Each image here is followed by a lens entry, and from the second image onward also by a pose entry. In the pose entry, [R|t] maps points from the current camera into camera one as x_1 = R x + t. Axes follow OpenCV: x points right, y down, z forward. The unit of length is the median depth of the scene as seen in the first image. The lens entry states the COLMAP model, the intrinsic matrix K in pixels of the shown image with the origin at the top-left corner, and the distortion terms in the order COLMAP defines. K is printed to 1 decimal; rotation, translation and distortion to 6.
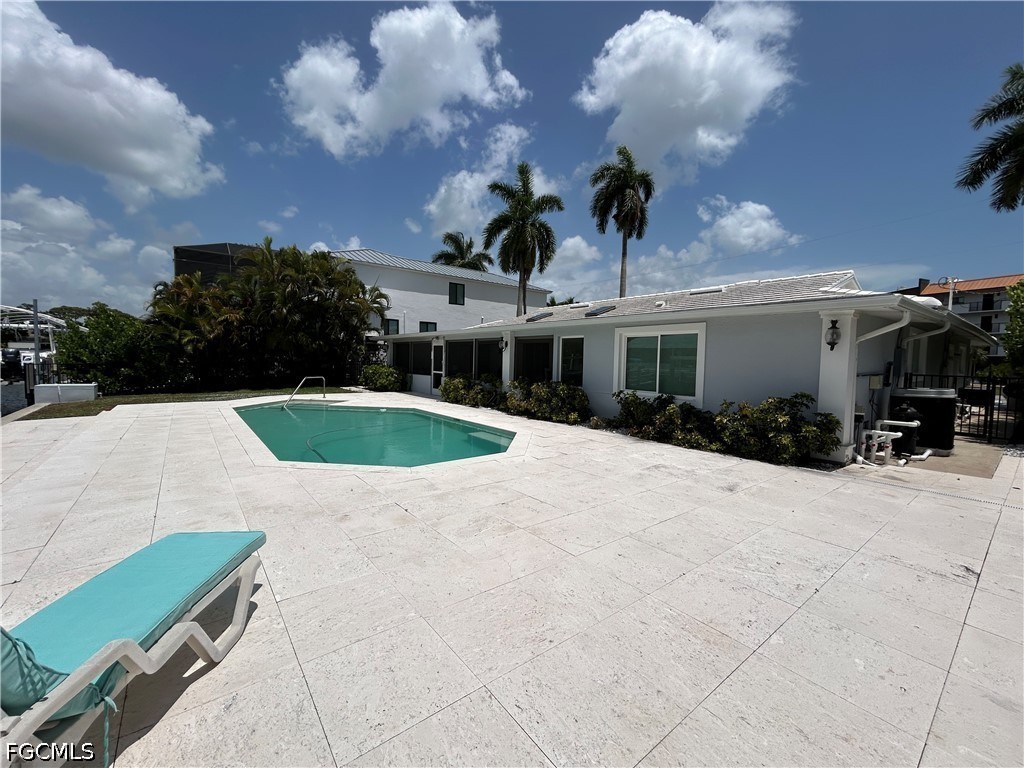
lens RADIAL K [[412.4, 0, 512.3], [0, 412.4, 371.7], [0, 0, 1]] dist [-0.000378, -0.000042]
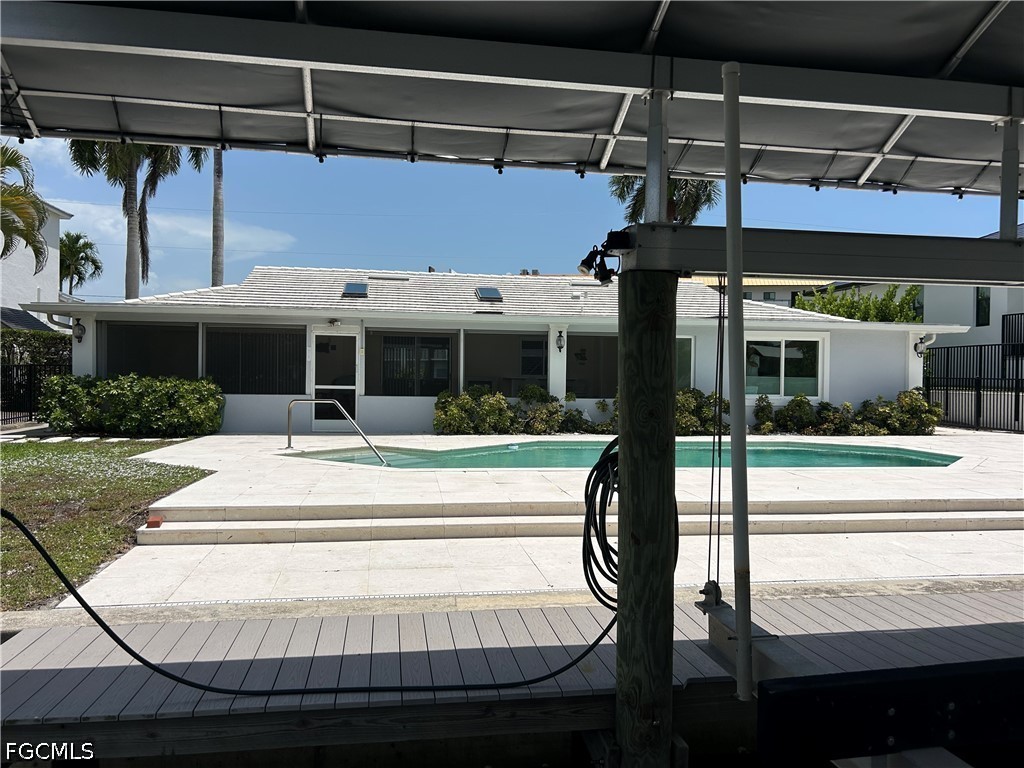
lens RADIAL K [[769.3, 0, 517.0], [0, 769.3, 392.2], [0, 0, 1]] dist [0.059541, -0.066836]
pose [[0.495681, -0.026231, 0.868109, -1.136003], [0.024569, 0.999567, 0.016174, -0.003618], [-0.868157, 0.013312, 0.496111, 0.405963]]
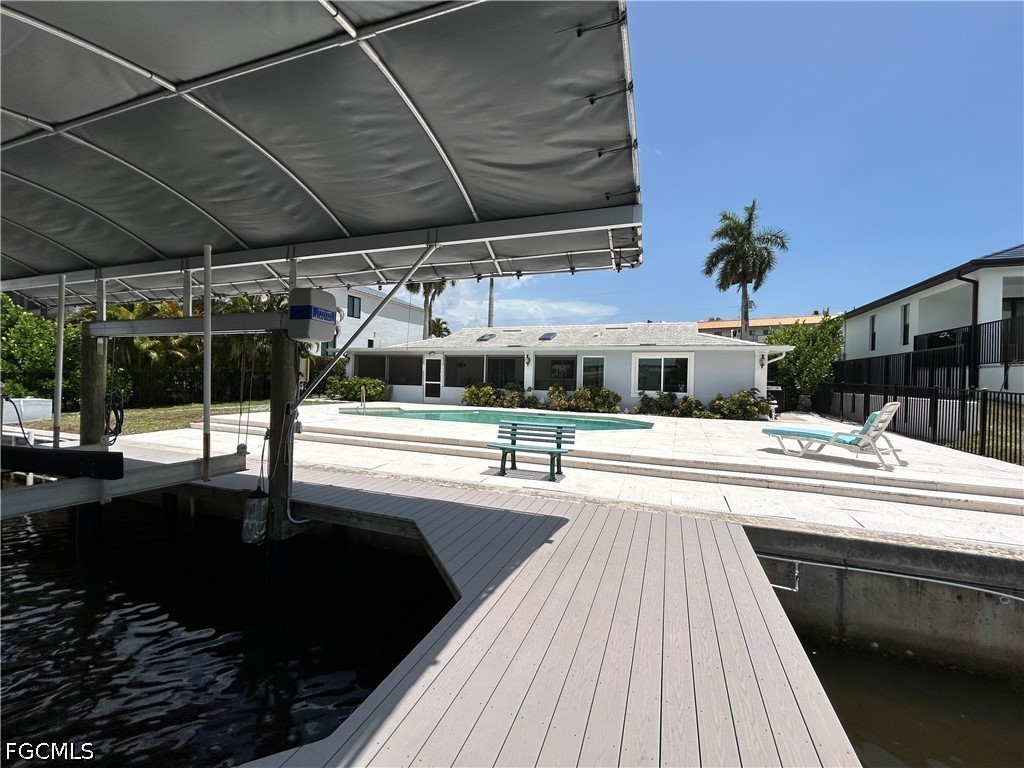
lens RADIAL K [[417.8, 0, 511.4], [0, 417.8, 380.6], [0, 0, 1]] dist [0.001214, 0.000453]
pose [[0.870028, 0.003404, 0.492991, -0.702612], [0.006209, 0.999821, -0.017861, 0.021646], [-0.492964, 0.018600, 0.869851, -0.136661]]
